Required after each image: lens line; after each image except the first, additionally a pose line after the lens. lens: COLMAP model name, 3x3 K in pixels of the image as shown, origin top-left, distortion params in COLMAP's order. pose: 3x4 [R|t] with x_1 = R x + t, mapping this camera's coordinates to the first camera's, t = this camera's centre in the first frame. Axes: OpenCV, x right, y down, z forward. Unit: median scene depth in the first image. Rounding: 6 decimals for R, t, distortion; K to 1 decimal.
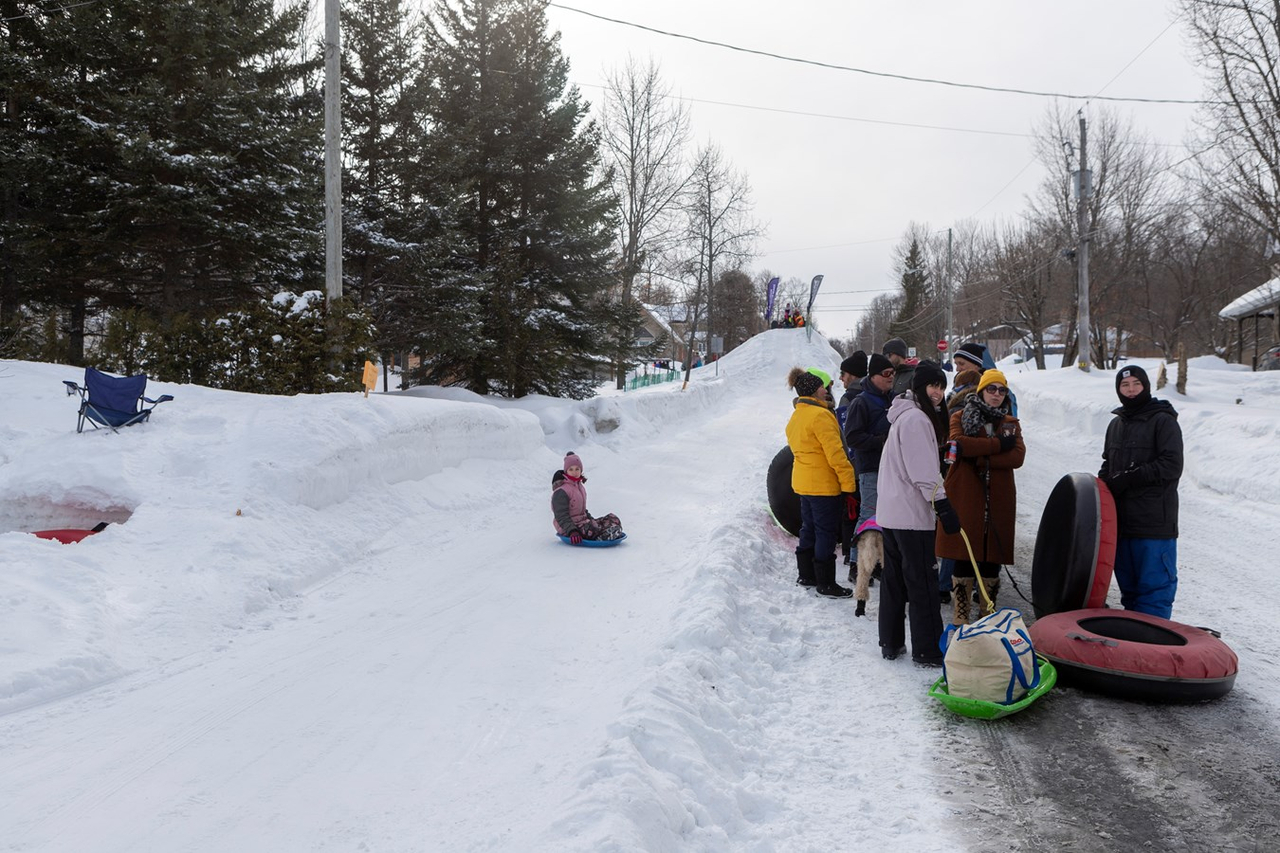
lens RADIAL K [[1657.0, 0, 627.4], [0, 1657.0, 423.7], [0, 0, 1]] dist [-0.020941, -0.014783]
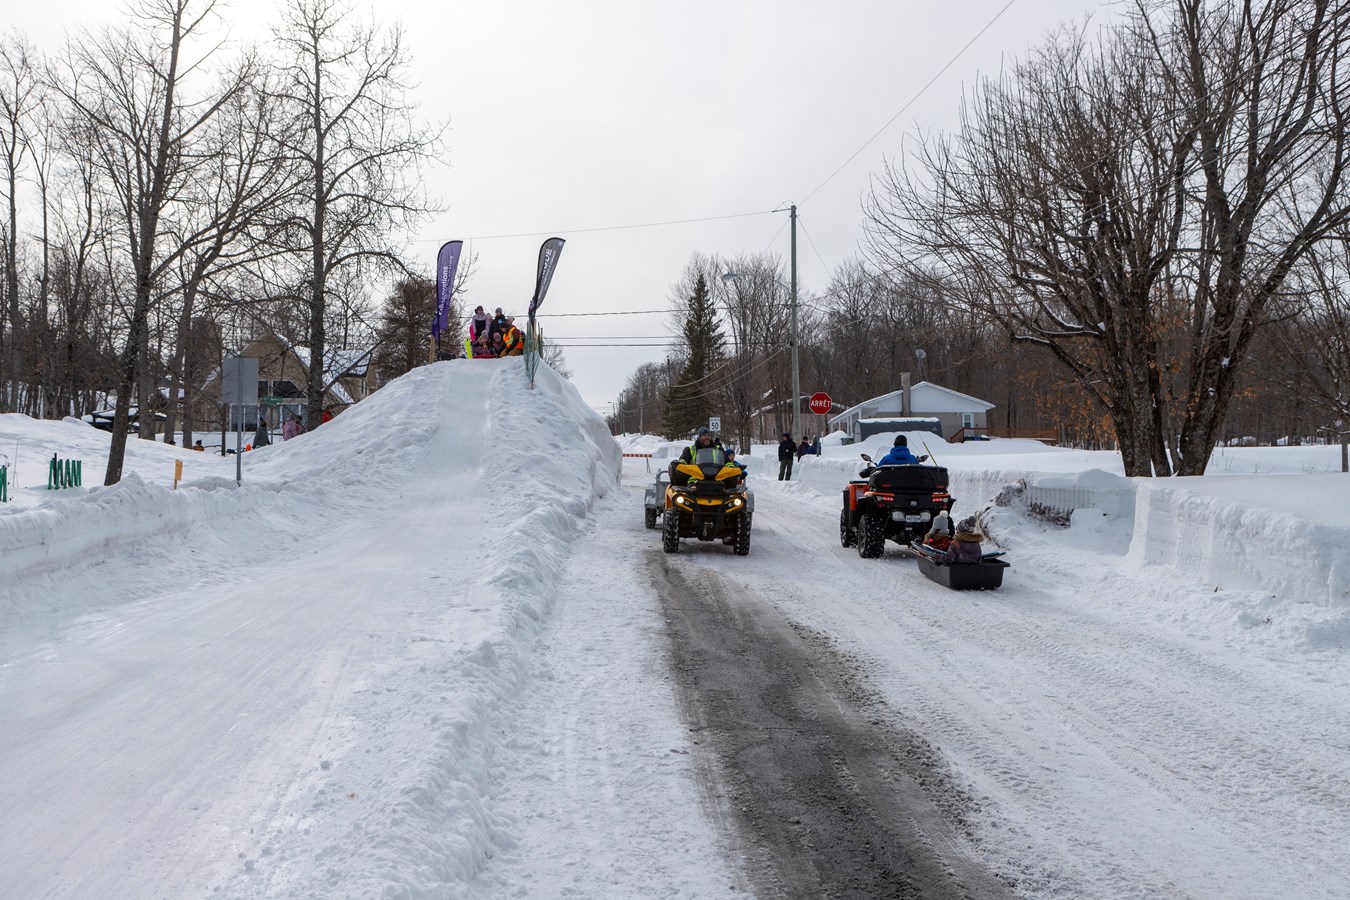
lens RADIAL K [[1299.3, 0, 675.0], [0, 1299.3, 450.0], [0, 0, 1]] dist [0.016466, -0.017005]
pose [[0.982271, 0.005226, 0.187393, 0.054884], [0.000720, 0.999499, -0.031652, -0.015335], [-0.187465, 0.031226, 0.981775, 0.440372]]
